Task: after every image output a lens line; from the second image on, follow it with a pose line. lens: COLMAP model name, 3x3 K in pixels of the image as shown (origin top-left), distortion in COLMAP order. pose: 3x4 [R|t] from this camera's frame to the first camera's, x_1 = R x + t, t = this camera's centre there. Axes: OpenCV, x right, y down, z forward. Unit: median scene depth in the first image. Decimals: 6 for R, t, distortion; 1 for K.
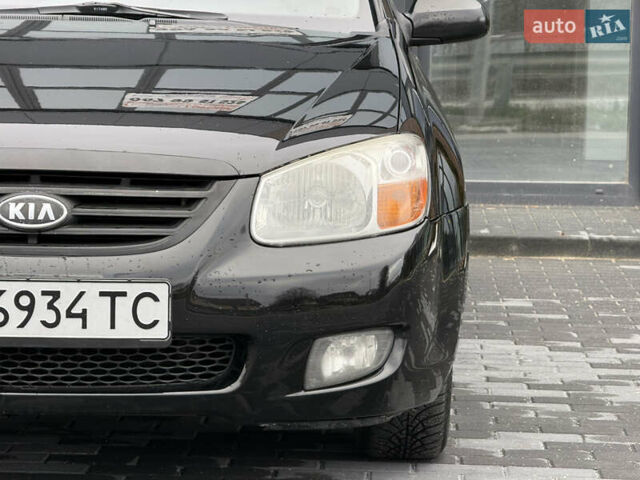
lens RADIAL K [[2558.4, 0, 320.5], [0, 2558.4, 244.8], [0, 0, 1]] dist [0.400358, 0.000000]
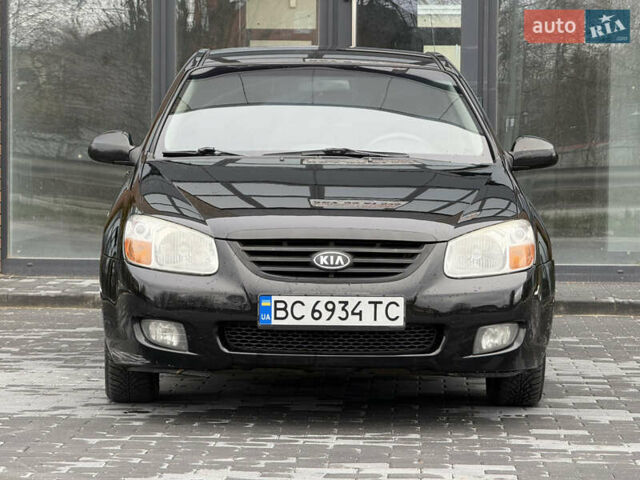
lens RADIAL K [[2558.4, 0, 315.3], [0, 2558.4, 237.1], [0, 0, 1]] dist [0.400358, 0.000000]
pose [[0.999956, -0.007392, -0.005767, -0.103971], [0.007112, 0.998864, -0.047121, 0.054742], [0.006109, 0.047078, 0.998873, -0.837932]]
